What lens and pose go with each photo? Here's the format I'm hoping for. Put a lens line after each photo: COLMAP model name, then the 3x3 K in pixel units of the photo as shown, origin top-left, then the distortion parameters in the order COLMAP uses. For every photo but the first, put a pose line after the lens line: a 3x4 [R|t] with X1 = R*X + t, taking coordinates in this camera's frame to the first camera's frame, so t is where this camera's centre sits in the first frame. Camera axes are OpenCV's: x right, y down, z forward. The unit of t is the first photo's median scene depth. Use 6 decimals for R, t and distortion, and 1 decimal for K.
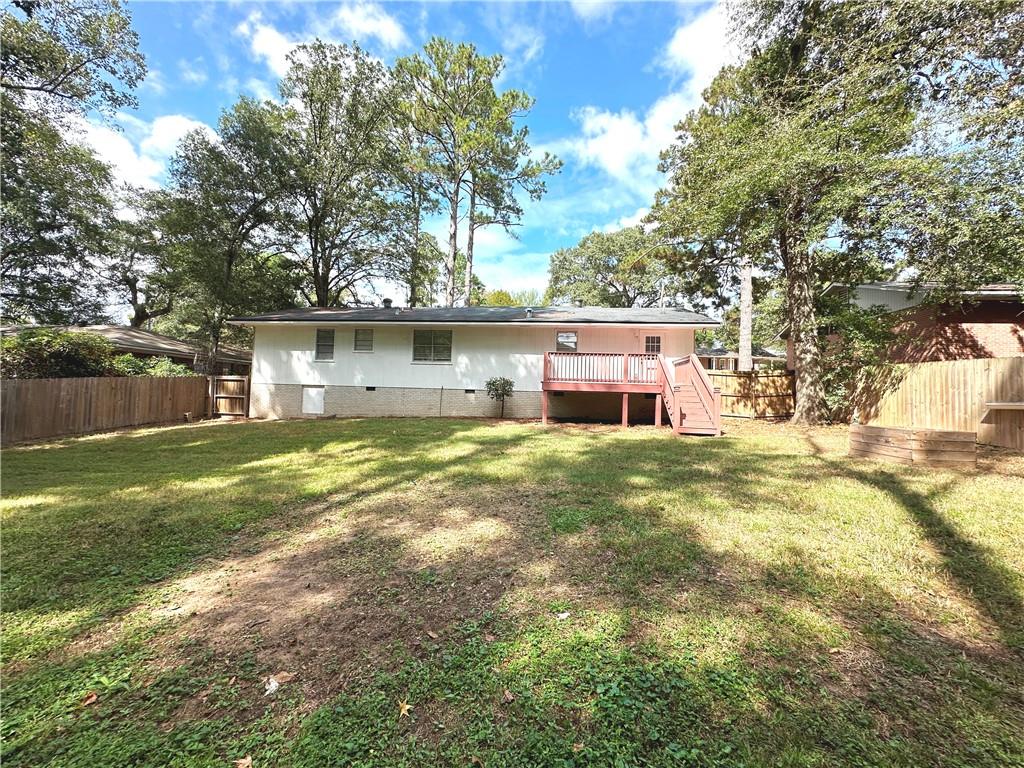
lens RADIAL K [[409.9, 0, 511.9], [0, 409.9, 384.1], [0, 0, 1]] dist [-0.003313, 0.000736]
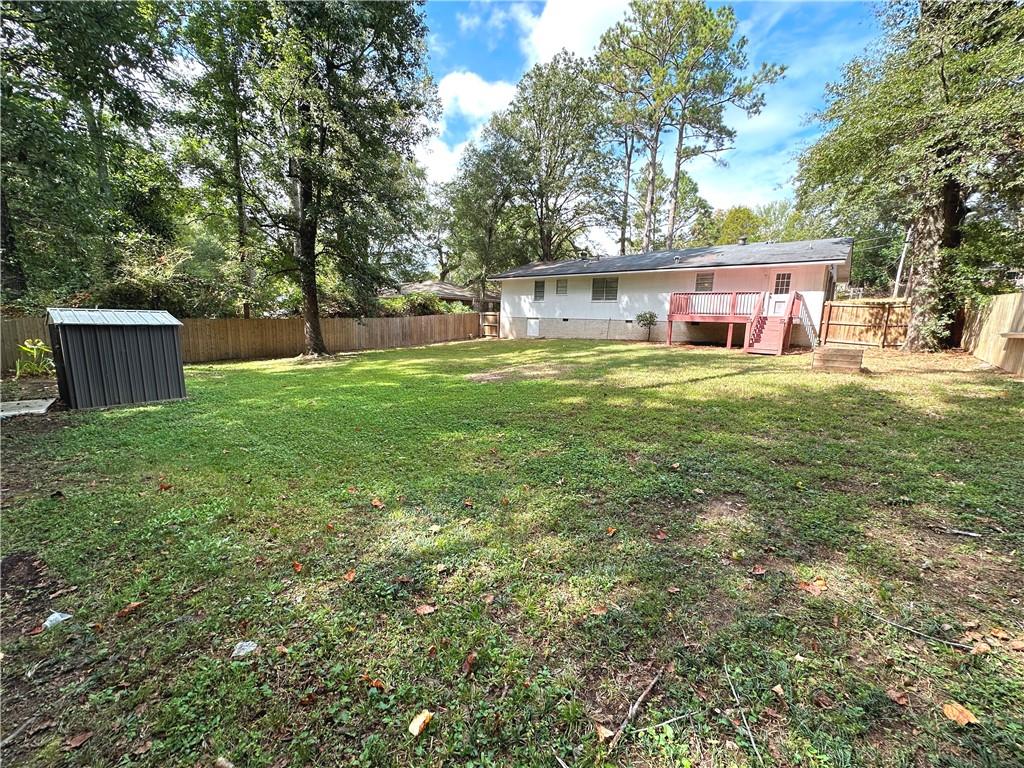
lens RADIAL K [[409.9, 0, 507.9], [0, 409.9, 390.4], [0, 0, 1]] dist [-0.003313, 0.000736]
pose [[0.834794, 0.089190, -0.543290, 0.320031], [0.014140, 0.982992, 0.183101, -0.012468], [0.550381, -0.160534, 0.819335, -0.393852]]
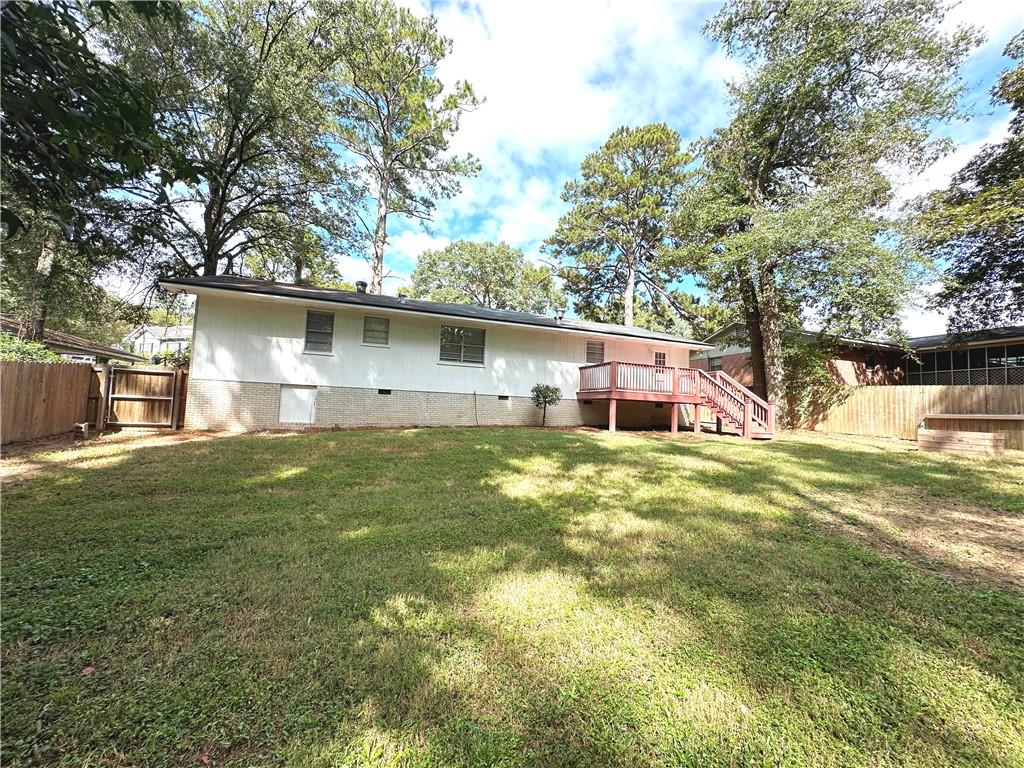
lens RADIAL K [[409.9, 0, 510.0], [0, 409.9, 381.2], [0, 0, 1]] dist [-0.003313, 0.000736]
pose [[0.889860, 0.037427, 0.454695, -0.491176], [-0.029384, 0.999262, -0.024746, 0.003295], [-0.455286, 0.008659, 0.890303, 0.166862]]
